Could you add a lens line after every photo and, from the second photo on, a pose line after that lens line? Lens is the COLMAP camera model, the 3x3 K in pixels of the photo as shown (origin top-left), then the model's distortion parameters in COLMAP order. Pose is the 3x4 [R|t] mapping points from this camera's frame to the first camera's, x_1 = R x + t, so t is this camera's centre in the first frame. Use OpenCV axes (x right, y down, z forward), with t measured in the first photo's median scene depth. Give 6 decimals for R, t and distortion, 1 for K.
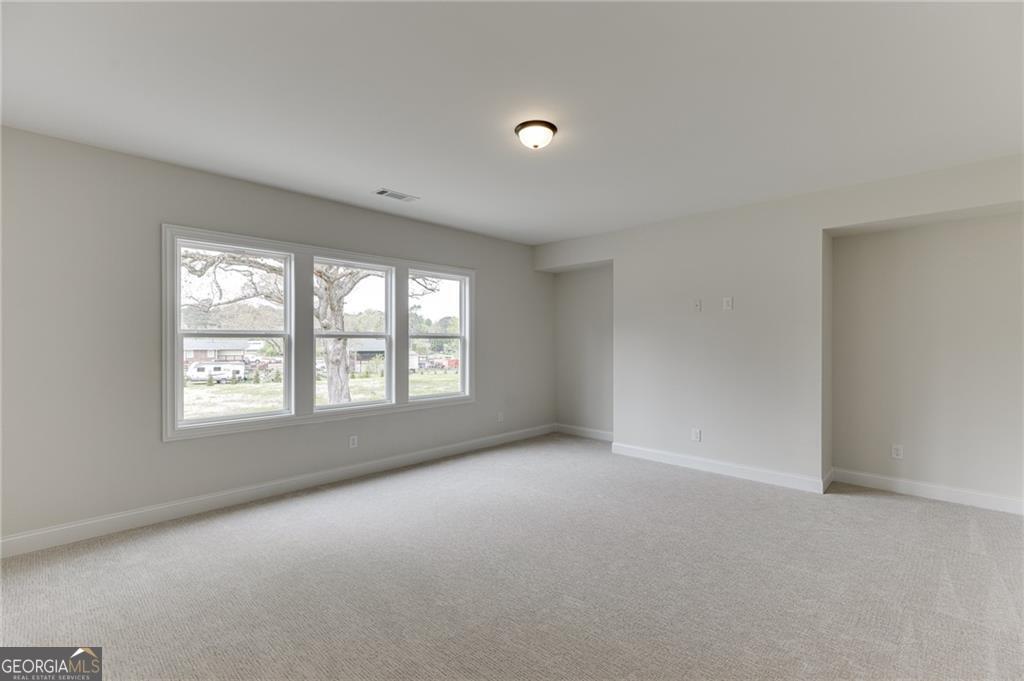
lens RADIAL K [[465.1, 0, 513.2], [0, 465.1, 342.5], [0, 0, 1]] dist [0.015213, -0.000150]
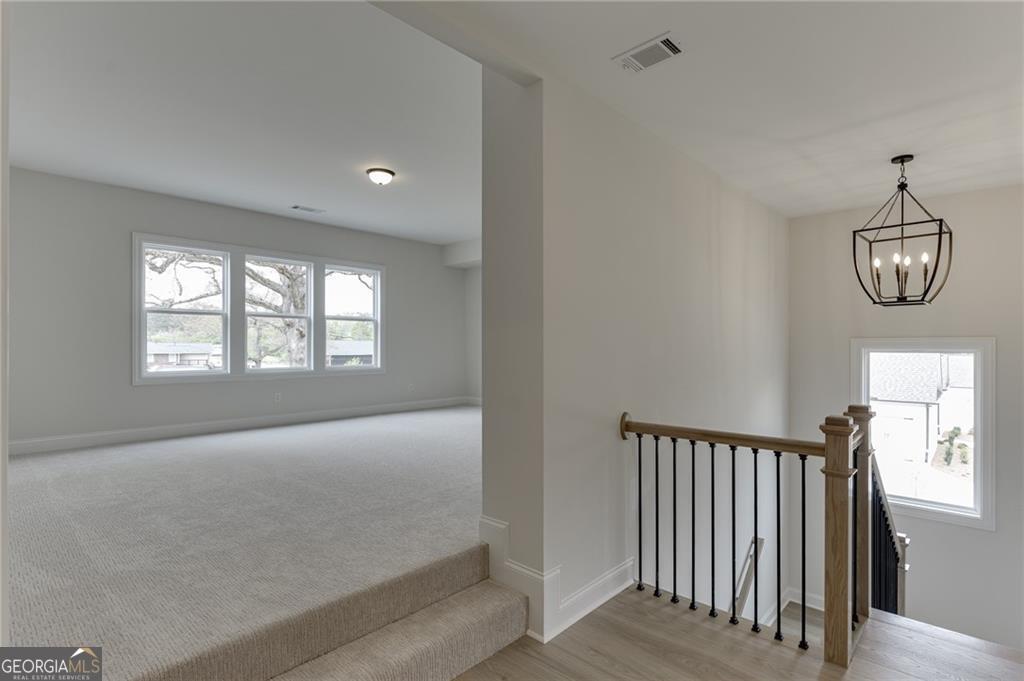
lens RADIAL K [[503.2, 0, 516.2], [0, 503.2, 344.2], [0, 0, 1]] dist [-0.003162, -0.000026]
pose [[0.999667, -0.000918, 0.025786, 0.083779], [0.001033, 0.999990, -0.004454, 0.021225], [-0.025782, 0.004479, 0.999658, -0.122801]]
